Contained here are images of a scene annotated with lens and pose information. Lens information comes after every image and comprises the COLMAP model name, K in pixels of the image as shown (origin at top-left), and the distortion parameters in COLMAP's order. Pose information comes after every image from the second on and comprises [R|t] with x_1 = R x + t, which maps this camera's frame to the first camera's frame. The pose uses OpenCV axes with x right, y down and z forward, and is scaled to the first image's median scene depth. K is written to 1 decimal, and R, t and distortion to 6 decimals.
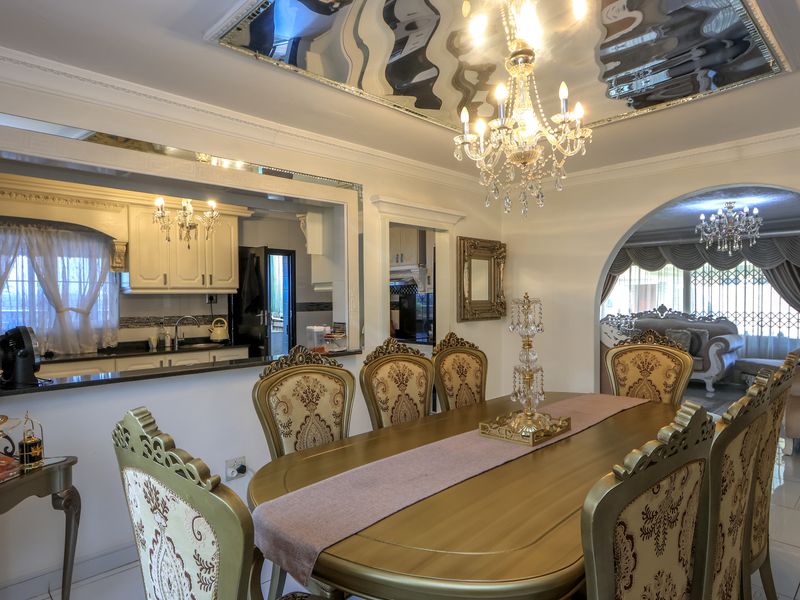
lens RADIAL K [[494.3, 0, 402.5], [0, 494.3, 302.1], [0, 0, 1]] dist [0.001842, -0.001104]
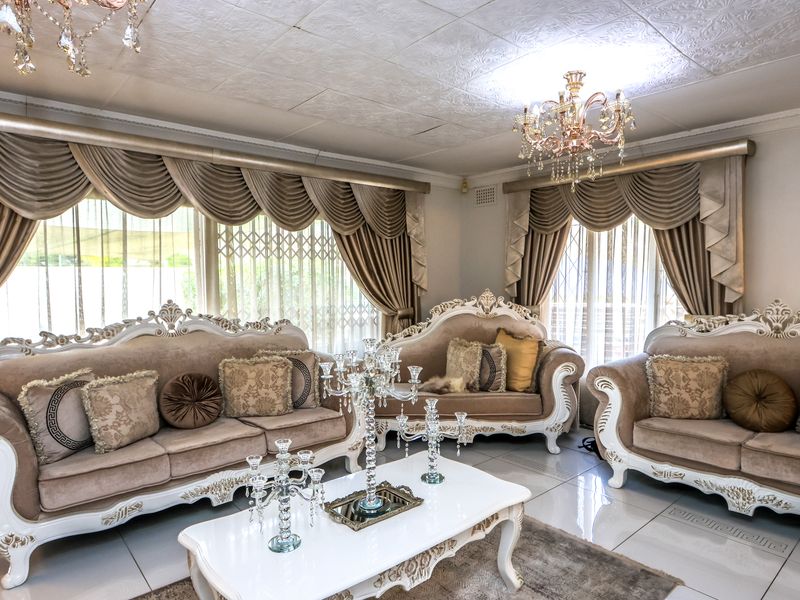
lens RADIAL K [[494.3, 0, 403.0], [0, 494.3, 302.1], [0, 0, 1]] dist [0.001842, -0.001104]
pose [[0.048827, -0.063027, 0.996817, 0.118502], [0.006105, 0.998007, 0.062803, -0.020073], [-0.998789, 0.003019, 0.049114, 0.803741]]
